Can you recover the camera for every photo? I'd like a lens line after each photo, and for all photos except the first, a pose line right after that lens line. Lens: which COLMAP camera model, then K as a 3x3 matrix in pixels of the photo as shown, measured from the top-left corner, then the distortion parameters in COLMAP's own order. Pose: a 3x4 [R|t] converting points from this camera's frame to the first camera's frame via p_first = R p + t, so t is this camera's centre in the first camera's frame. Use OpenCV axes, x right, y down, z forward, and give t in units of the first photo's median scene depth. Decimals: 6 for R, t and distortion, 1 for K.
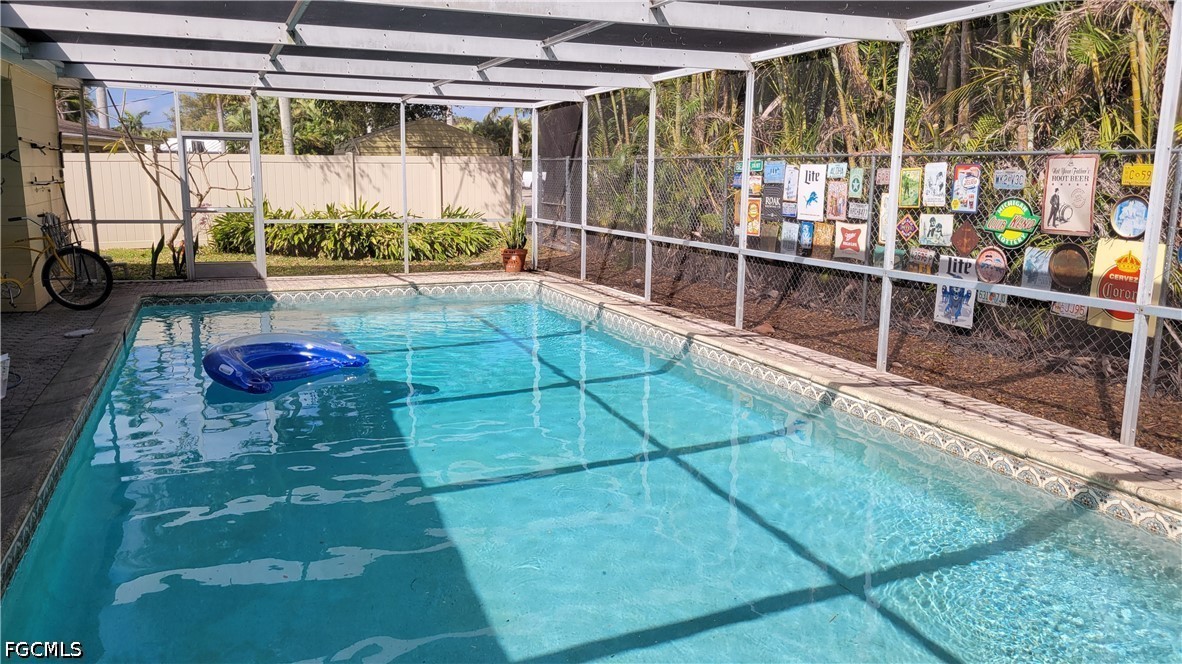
lens RADIAL K [[897.7, 0, 585.9], [0, 897.7, 326.3], [0, 0, 1]] dist [0.045998, -0.012296]
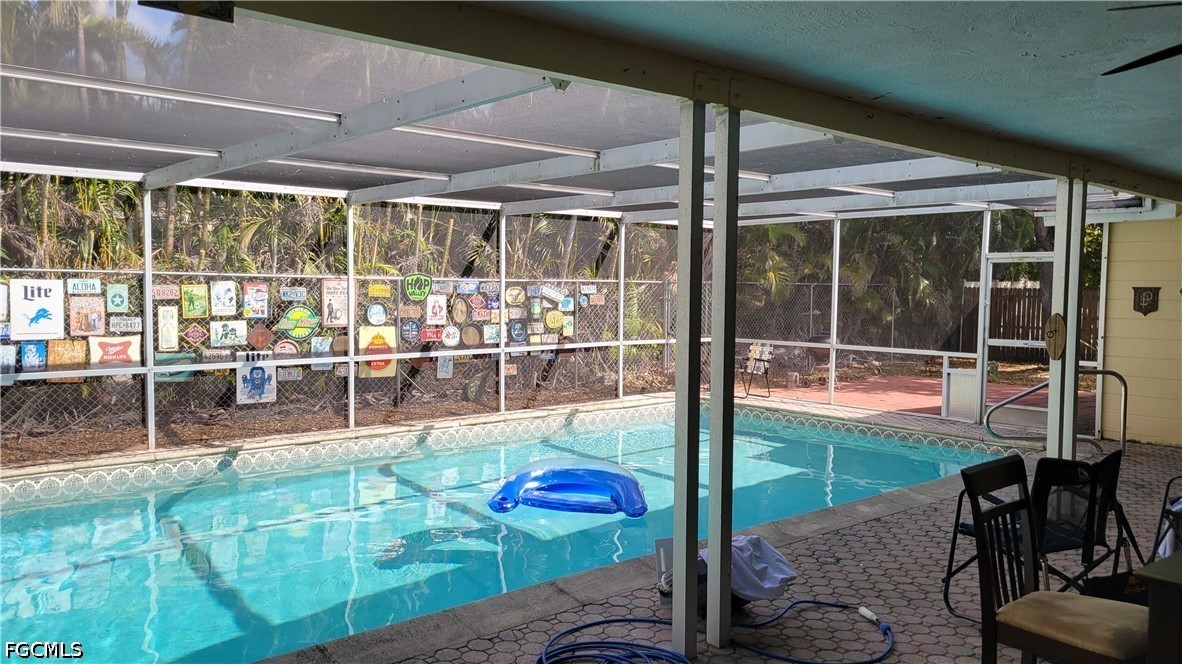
lens RADIAL K [[885.8, 0, 581.8], [0, 885.8, 332.4], [0, 0, 1]] dist [0.042206, -0.008251]
pose [[-0.309008, -0.059127, 0.949220, -0.947190], [0.152208, 0.982126, 0.110727, -0.170337], [-0.938801, 0.178695, -0.294485, 0.898312]]
